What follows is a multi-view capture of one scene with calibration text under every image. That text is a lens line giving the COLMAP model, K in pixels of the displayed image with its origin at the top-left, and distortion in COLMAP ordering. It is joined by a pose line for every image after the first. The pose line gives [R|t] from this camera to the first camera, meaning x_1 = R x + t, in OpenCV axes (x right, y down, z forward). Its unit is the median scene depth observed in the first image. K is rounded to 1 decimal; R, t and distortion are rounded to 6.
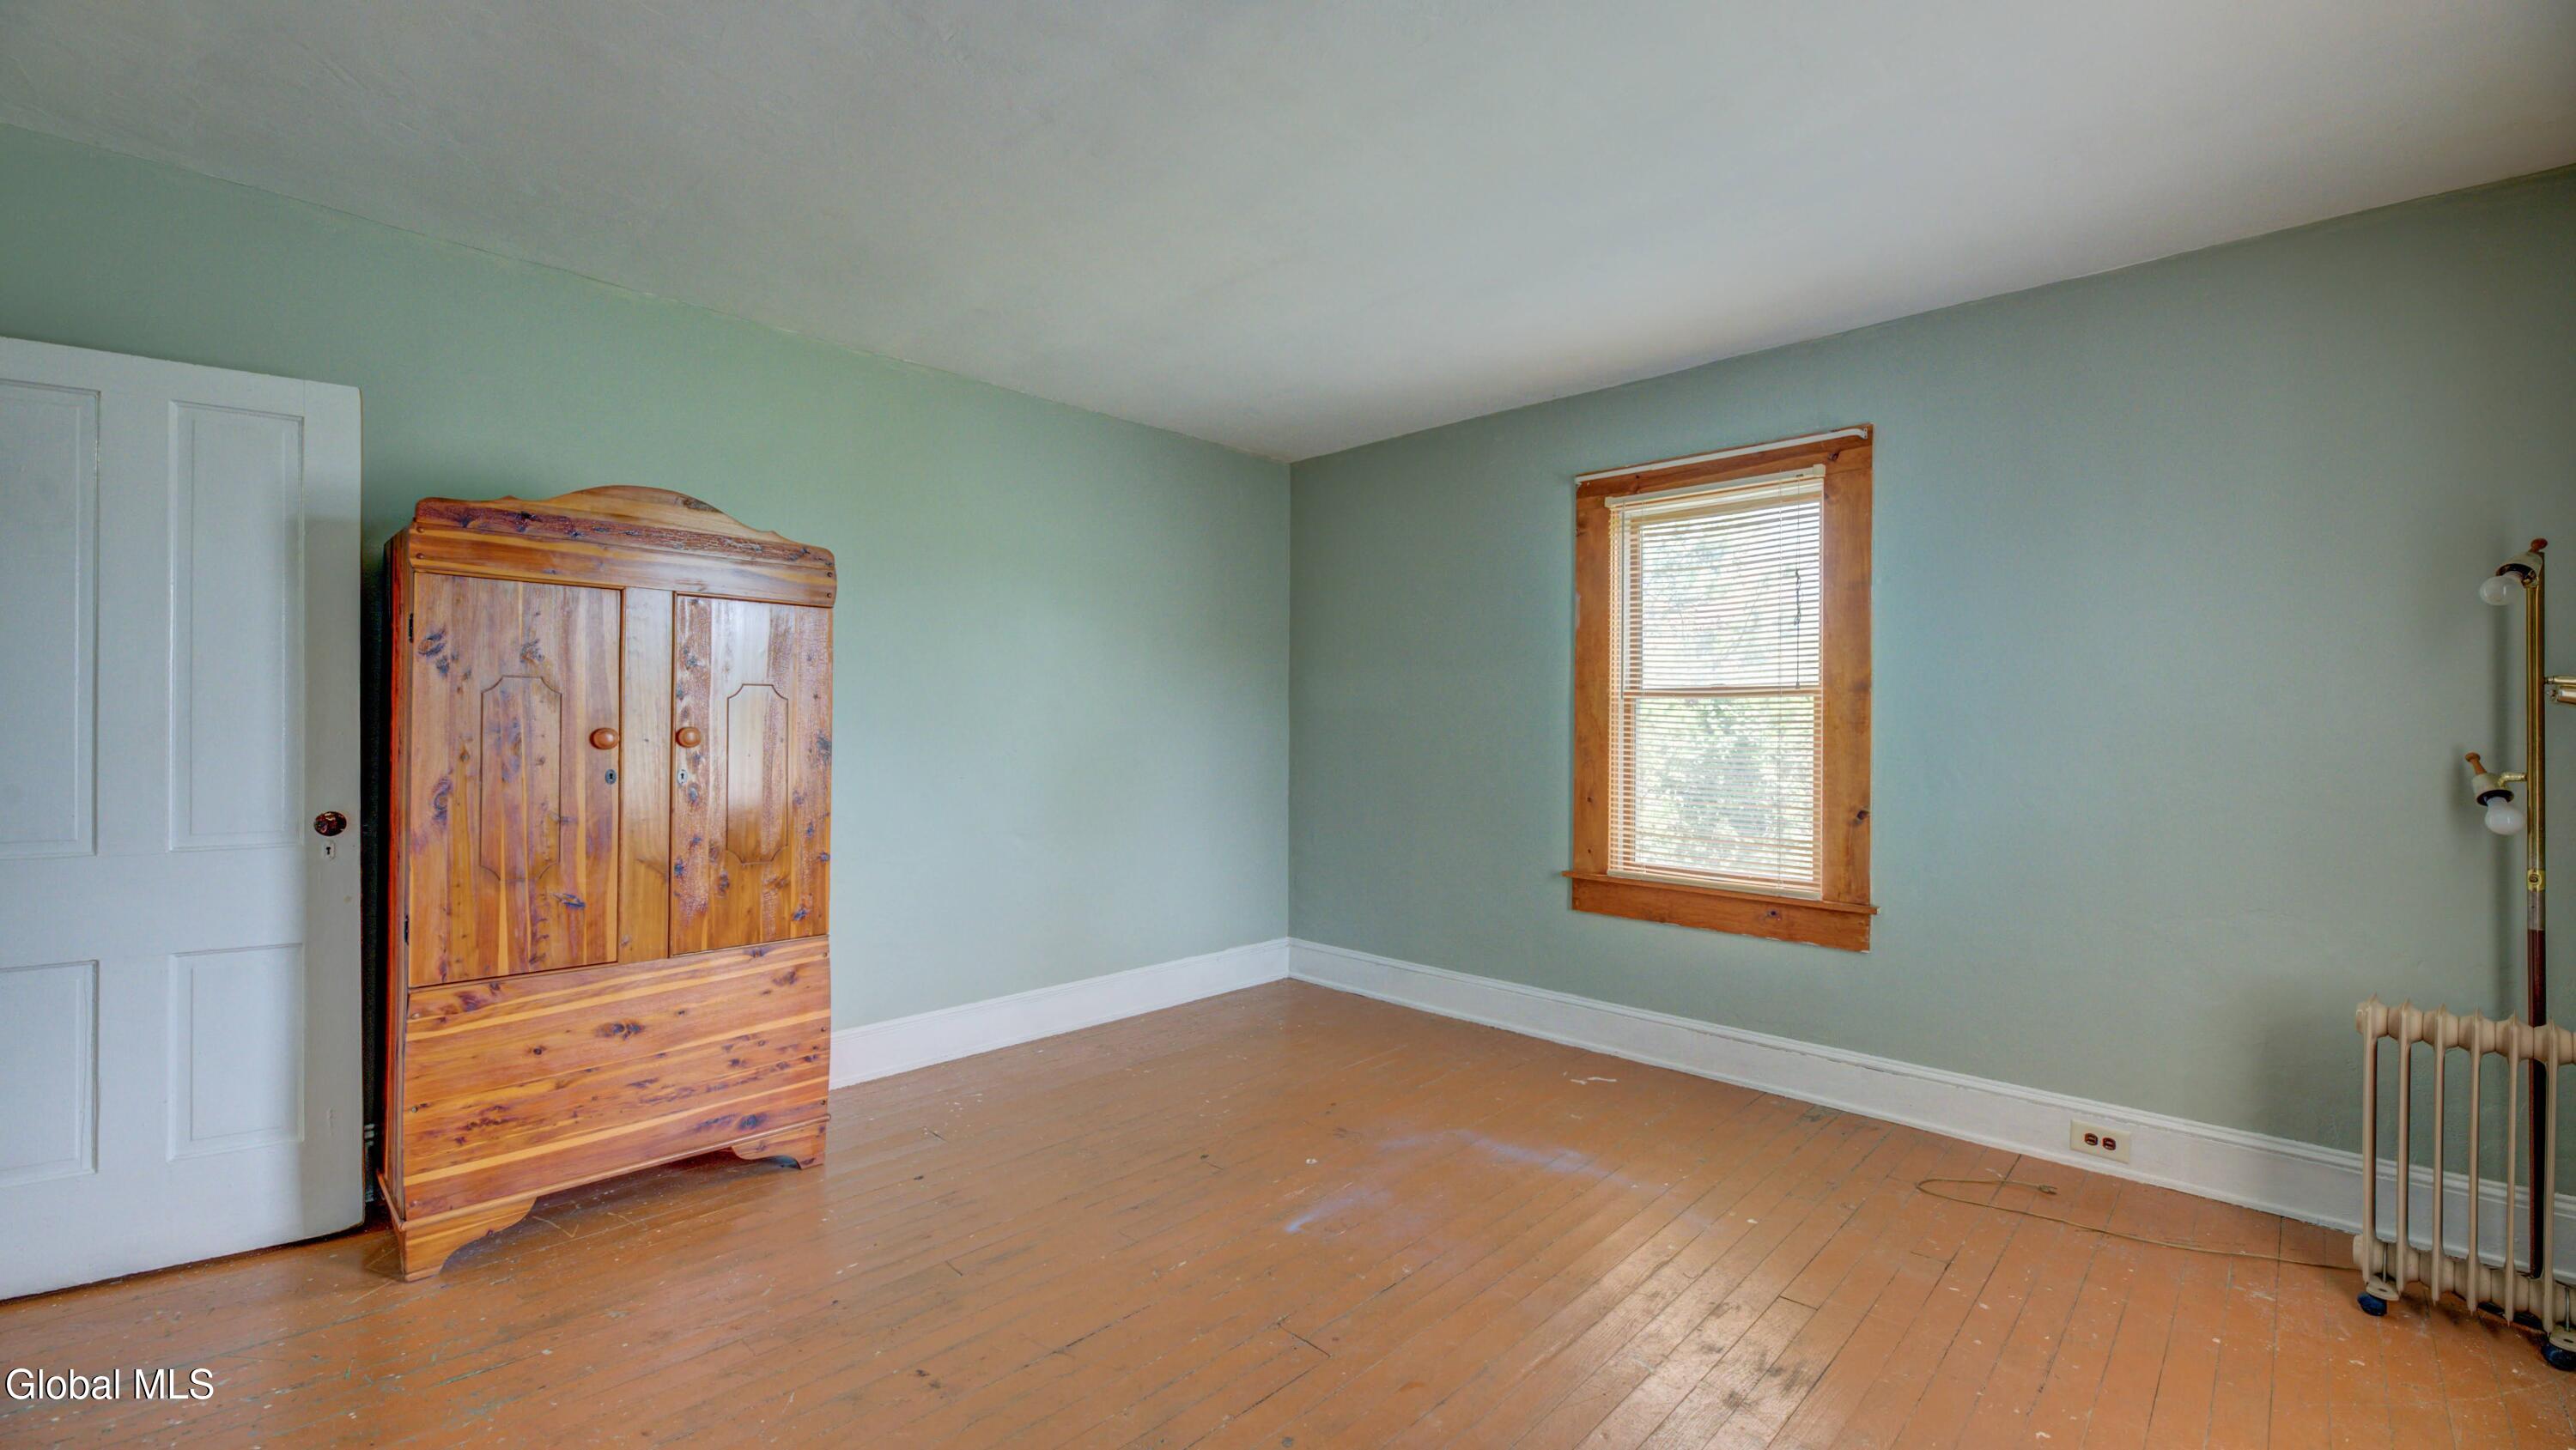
lens RADIAL K [[1048.8, 0, 1288.0], [0, 1048.8, 725.0], [0, 0, 1]] dist [0.000089, -0.000276]
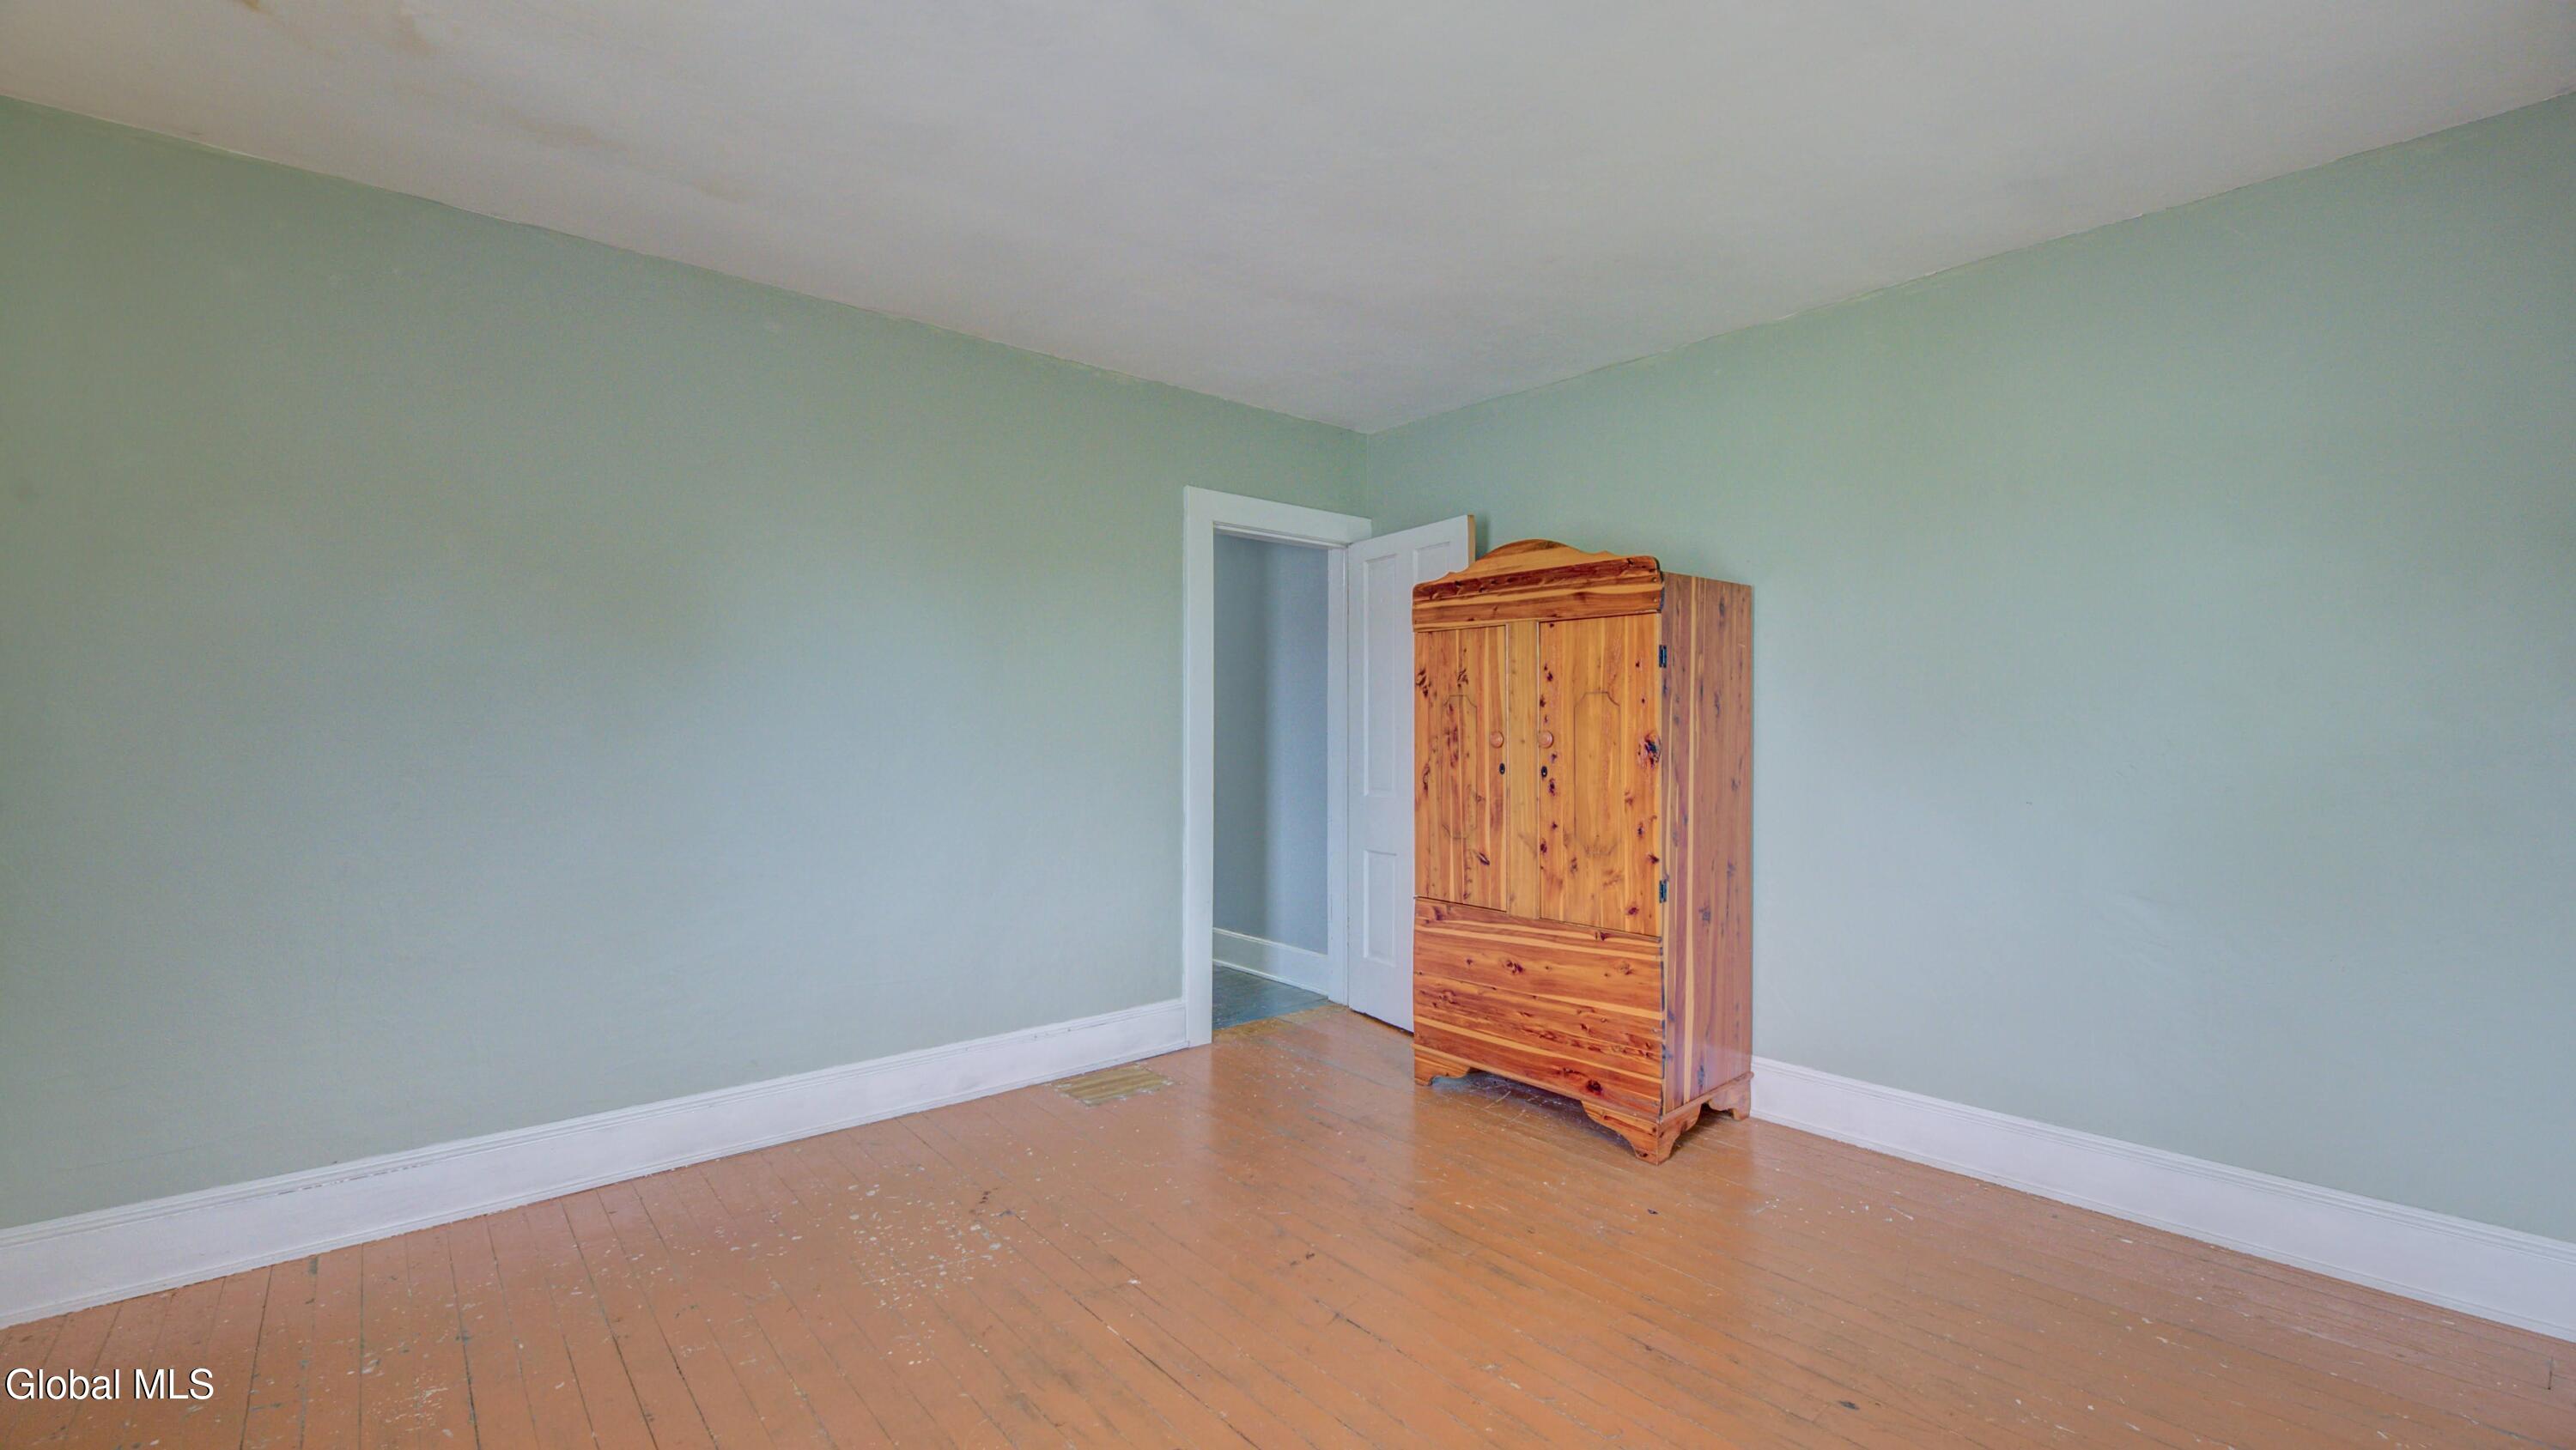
lens RADIAL K [[1048.8, 0, 1288.0], [0, 1048.8, 725.0], [0, 0, 1]] dist [0.000089, -0.000276]
pose [[-0.067286, -0.008916, -0.997694, 0.699077], [-0.003972, 0.999955, -0.008668, 0.007997], [0.997726, 0.003379, -0.067318, 0.849592]]
